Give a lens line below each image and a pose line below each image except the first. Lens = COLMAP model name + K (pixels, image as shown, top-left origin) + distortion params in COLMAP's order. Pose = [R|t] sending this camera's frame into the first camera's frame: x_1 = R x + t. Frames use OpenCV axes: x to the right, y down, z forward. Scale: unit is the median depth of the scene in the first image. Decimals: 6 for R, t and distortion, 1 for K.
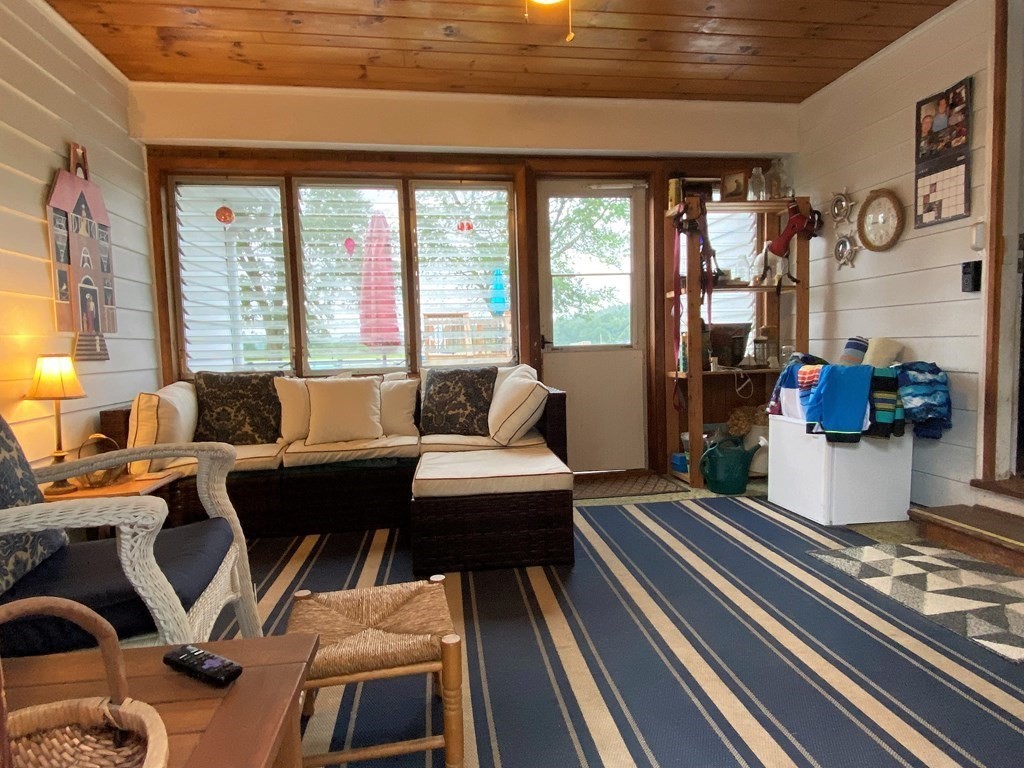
lens RADIAL K [[593.6, 0, 512.0], [0, 593.6, 384.0], [0, 0, 1]] dist [0.050779, -0.053444]
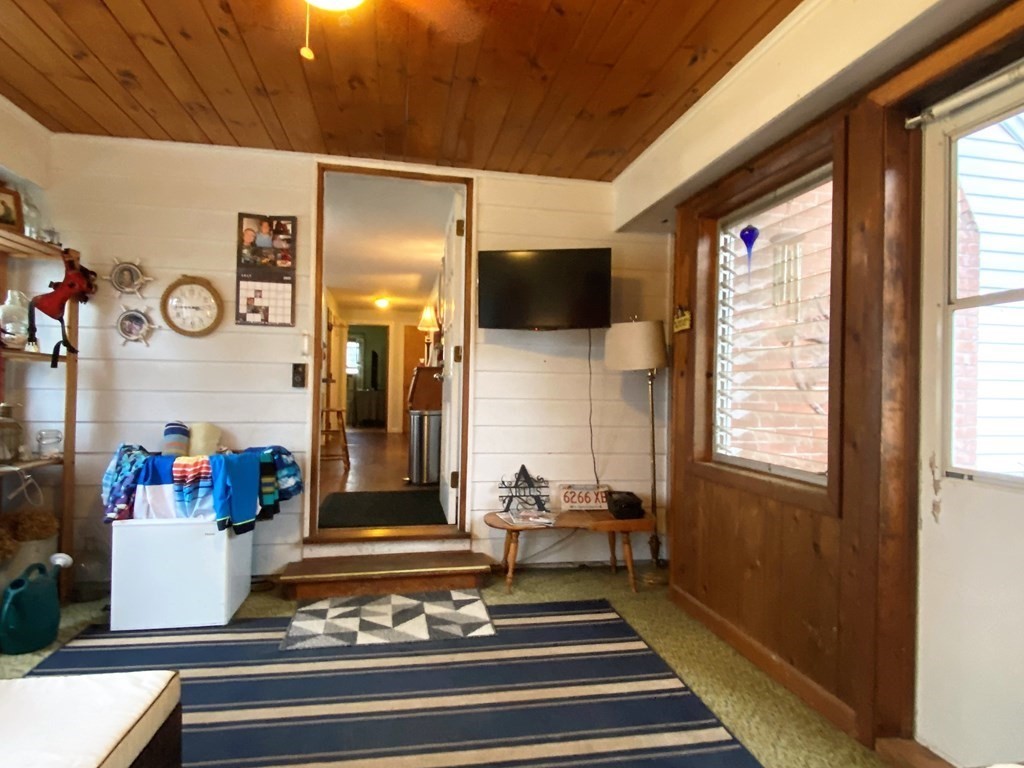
lens RADIAL K [[589.8, 0, 514.3], [0, 589.8, 385.4], [0, 0, 1]] dist [0.001988, -0.013300]
pose [[-0.060213, 0.035062, 0.997570, -0.469248], [0.049882, 0.998240, -0.032075, -0.093548], [-0.996938, 0.047830, -0.061856, 0.610193]]
